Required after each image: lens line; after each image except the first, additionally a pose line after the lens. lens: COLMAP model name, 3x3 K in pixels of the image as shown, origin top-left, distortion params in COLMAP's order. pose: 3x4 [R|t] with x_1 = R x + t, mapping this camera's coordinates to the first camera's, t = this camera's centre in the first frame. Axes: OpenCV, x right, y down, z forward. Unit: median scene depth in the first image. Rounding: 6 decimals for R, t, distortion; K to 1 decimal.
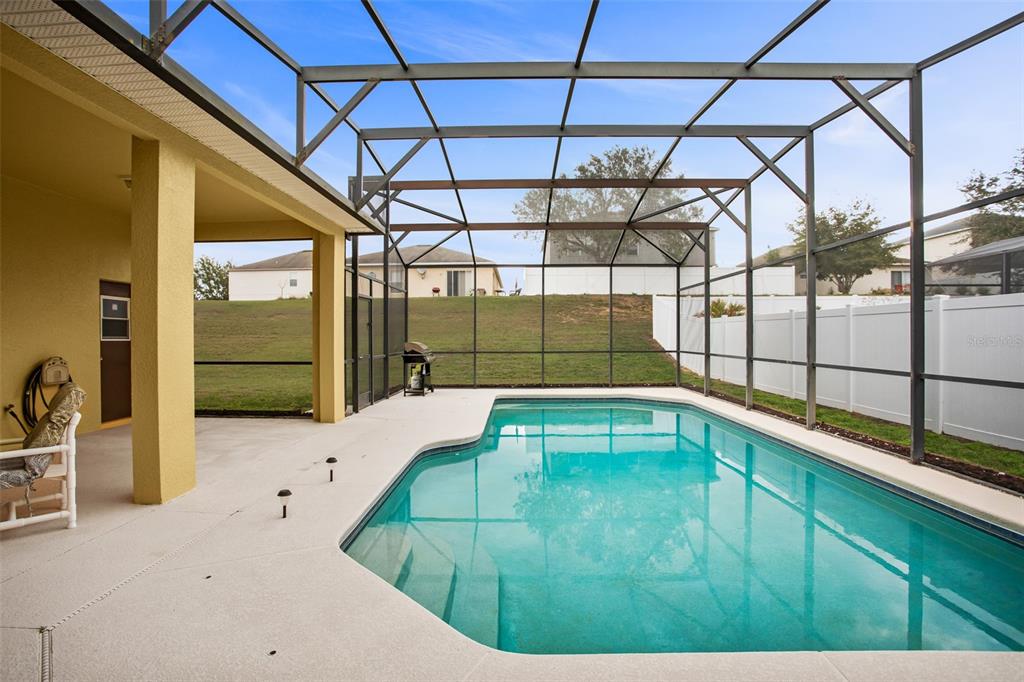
lens RADIAL K [[505.7, 0, 512.0], [0, 505.7, 341.0], [0, 0, 1]] dist [-0.072058, 0.029023]
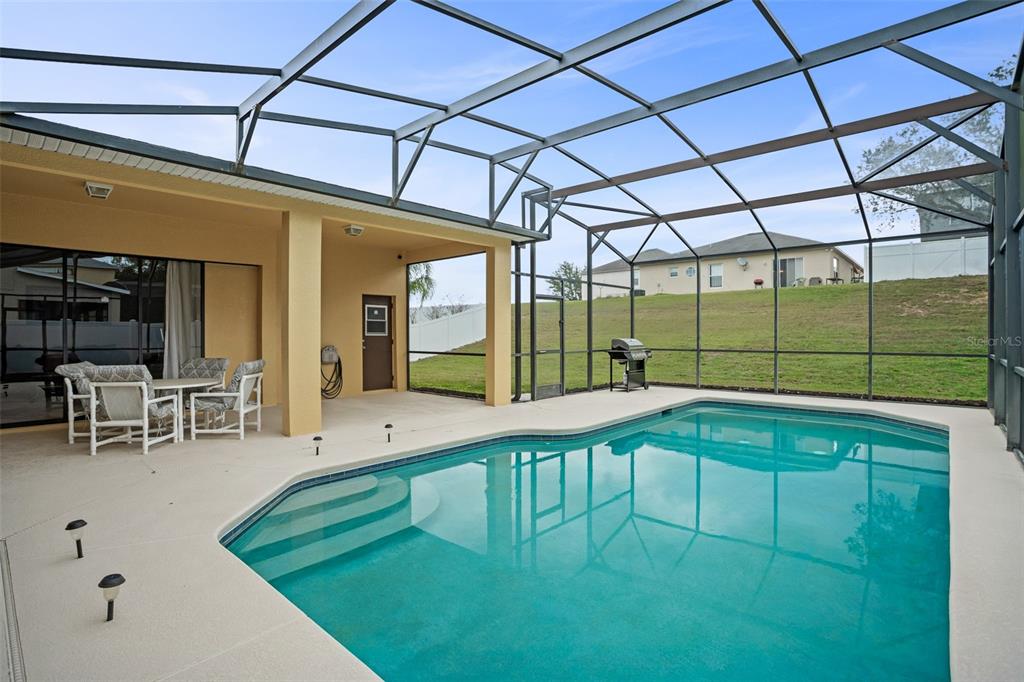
lens RADIAL K [[516.9, 0, 512.0], [0, 516.9, 341.0], [0, 0, 1]] dist [-0.074718, 0.031399]
pose [[0.757819, 0.010065, -0.652388, 0.319823], [-0.006457, 0.999948, 0.007926, 0.000267], [0.652433, -0.001793, 0.757844, 0.070973]]
